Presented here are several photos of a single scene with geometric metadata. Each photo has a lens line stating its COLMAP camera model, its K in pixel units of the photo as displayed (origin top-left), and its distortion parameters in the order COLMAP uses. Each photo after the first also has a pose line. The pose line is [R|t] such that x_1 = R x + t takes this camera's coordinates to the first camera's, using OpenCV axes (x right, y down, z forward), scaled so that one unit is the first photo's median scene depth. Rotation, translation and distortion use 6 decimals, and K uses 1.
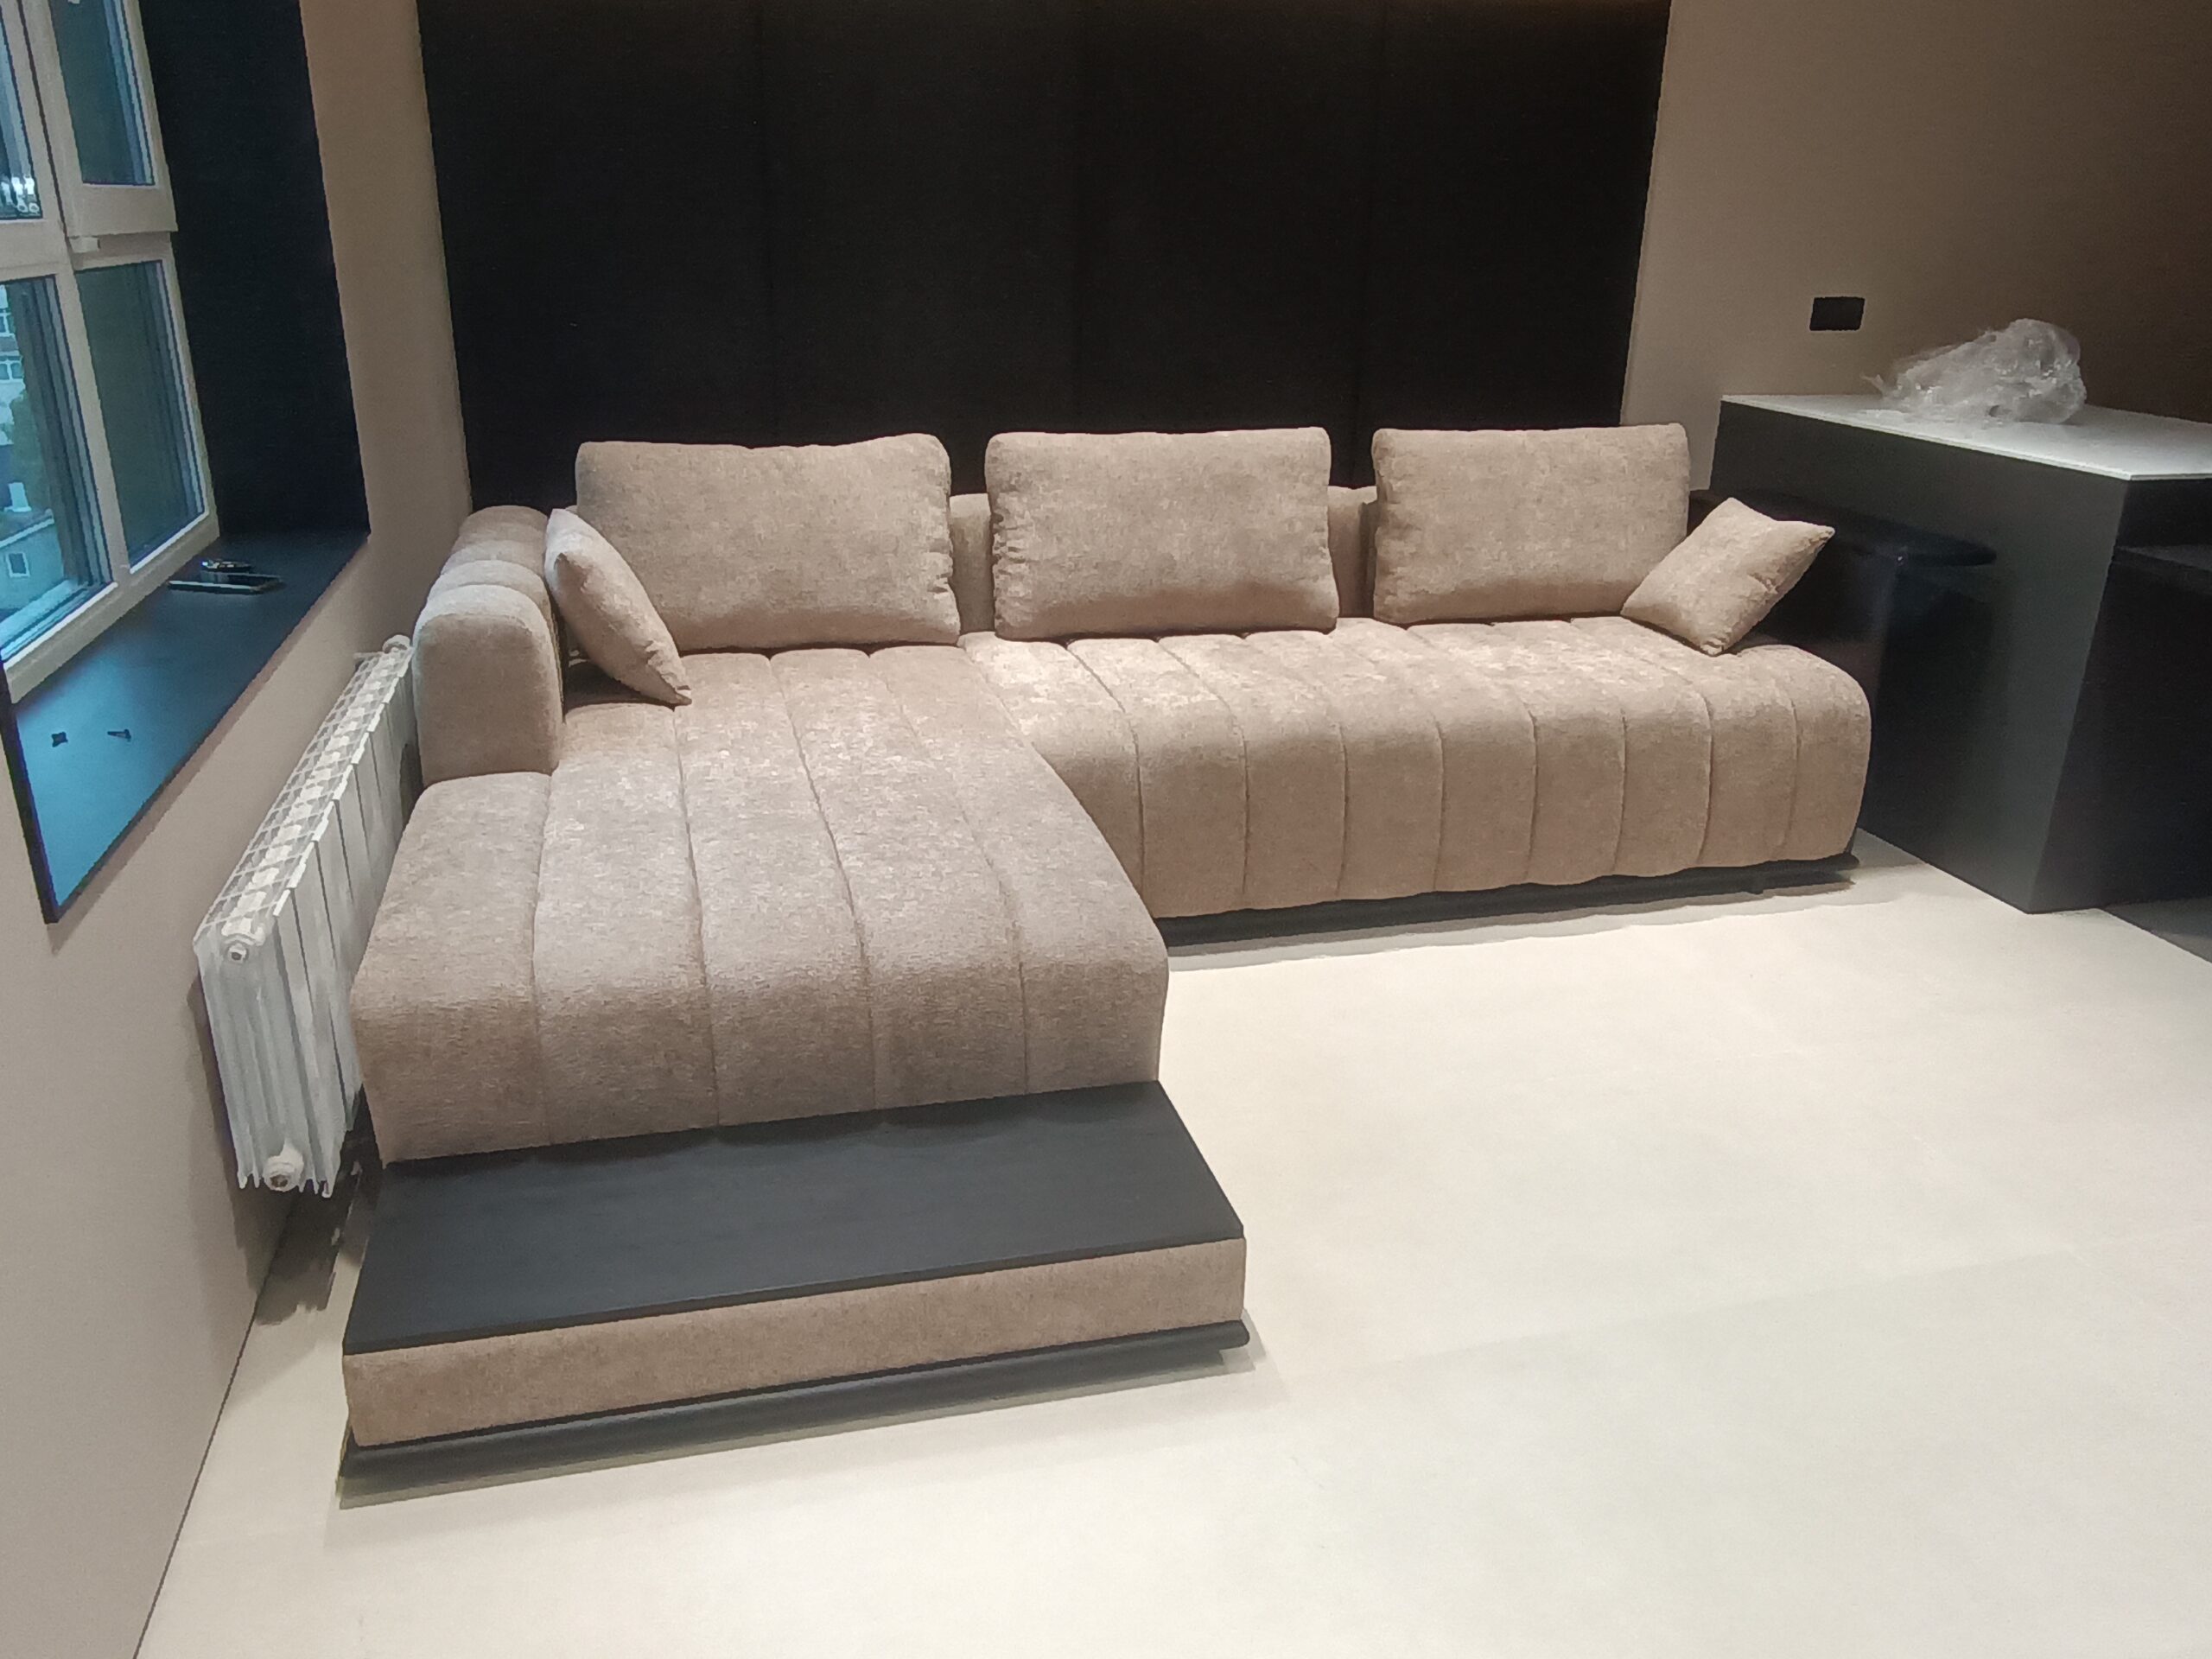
lens RADIAL K [[1696.6, 0, 1097.2], [0, 1696.6, 836.3], [0, 0, 1]] dist [-0.029748, 0.028443]
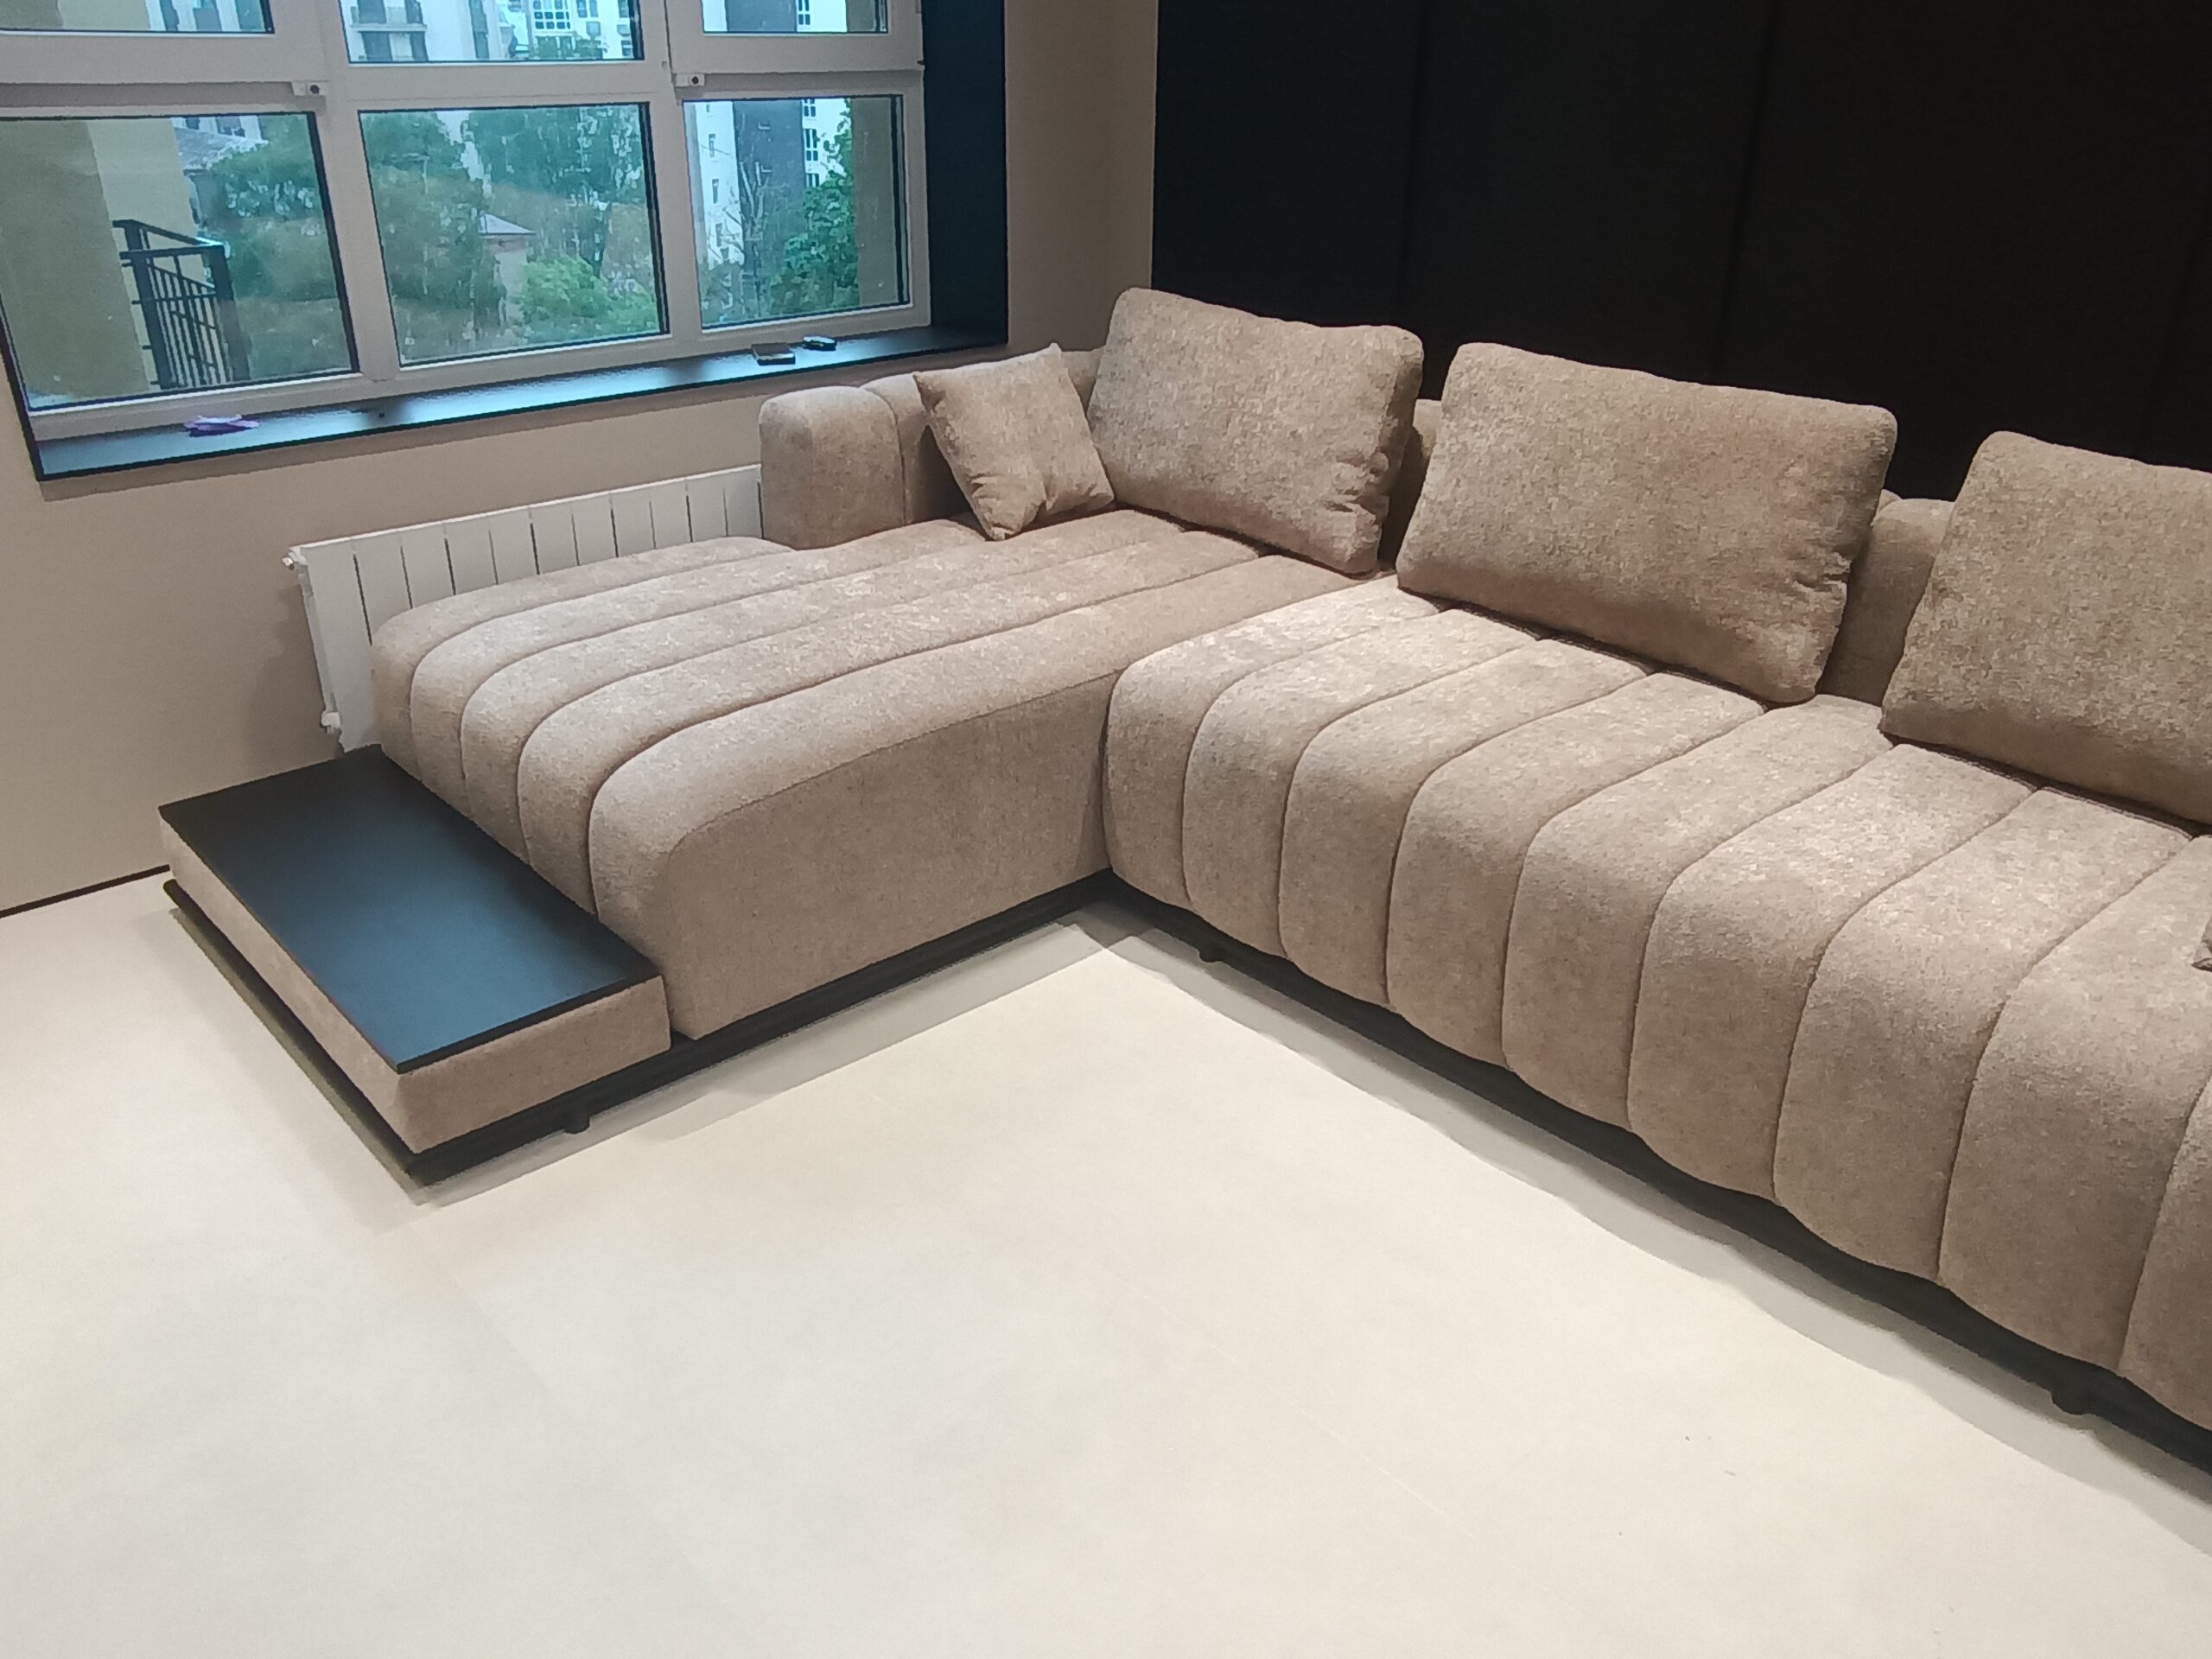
lens RADIAL K [[1696.6, 0, 1090.0], [0, 1696.6, 832.8], [0, 0, 1]] dist [-0.029748, 0.028443]
pose [[0.459429, 0.374521, -0.805394, 0.635539], [-0.311534, 0.917098, 0.248754, -0.174536], [0.831788, 0.136623, 0.538017, 0.462552]]
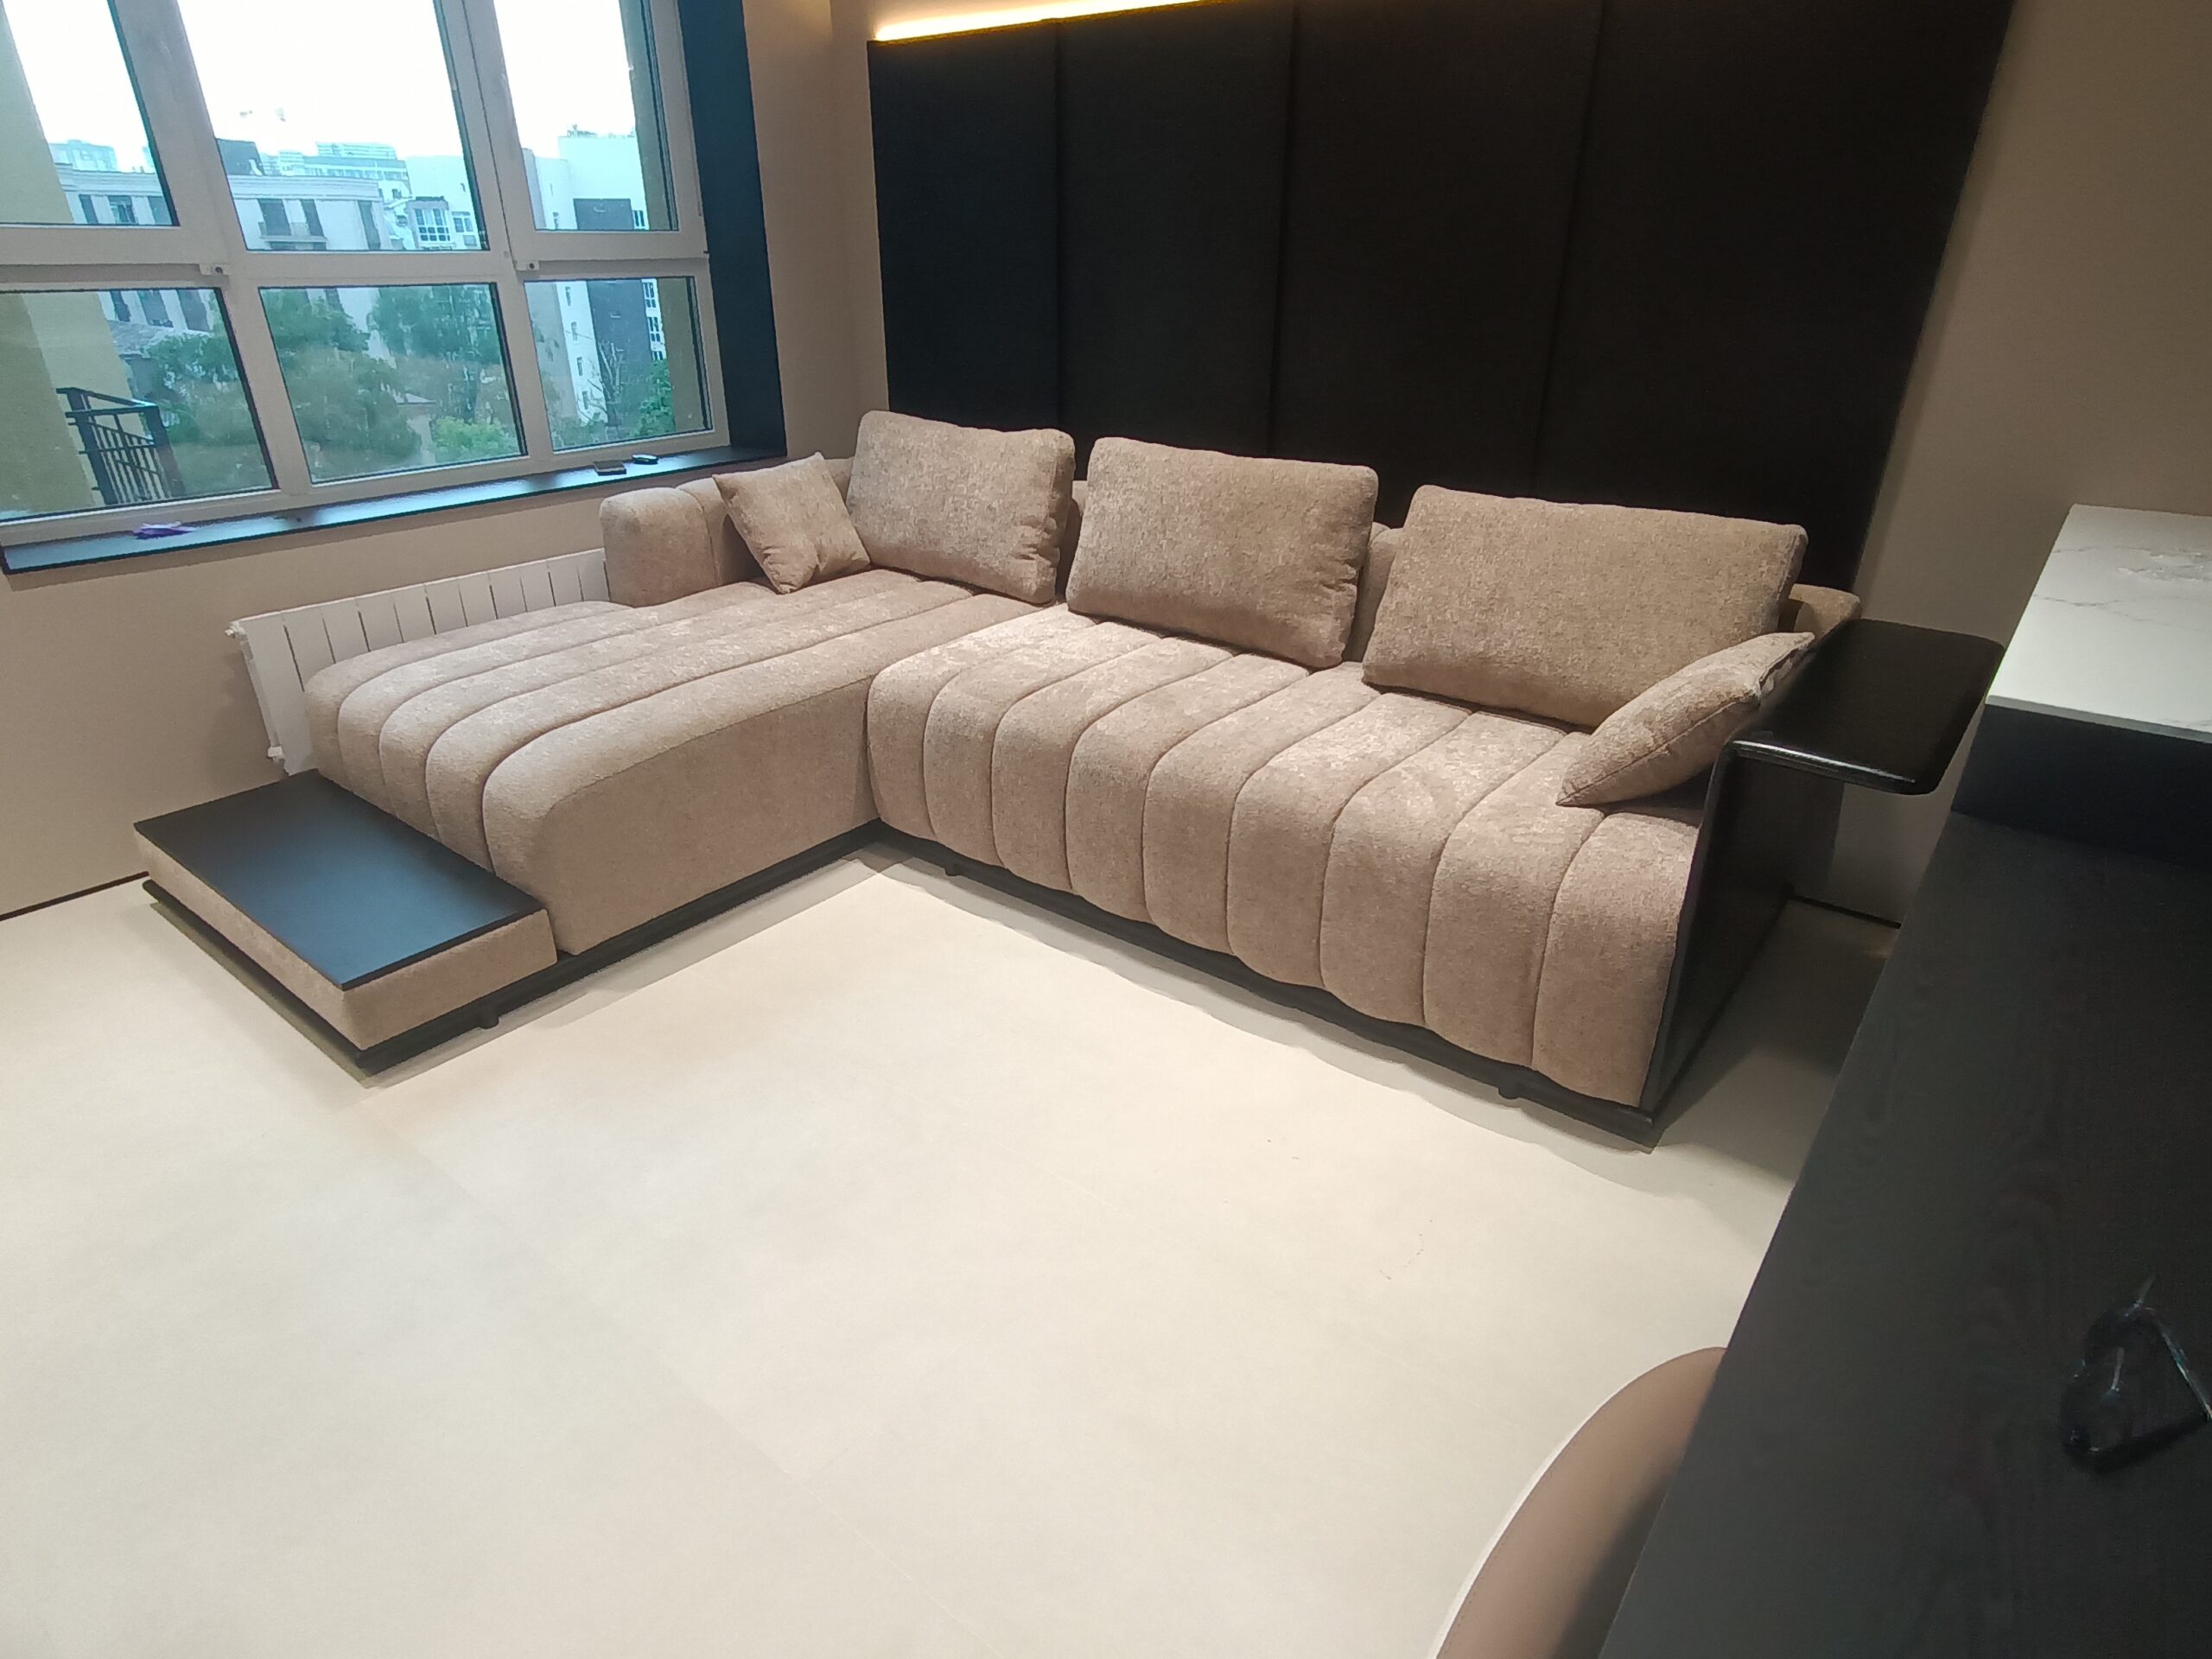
lens RADIAL K [[1260.0, 0, 1090.5], [0, 1260.0, 828.0], [0, 0, 1]] dist [-0.018568, 0.026053]
pose [[0.596548, 0.330972, -0.731155, 0.704870], [-0.272875, 0.940379, 0.203043, -0.164786], [0.754765, 0.078389, 0.651295, 0.463973]]
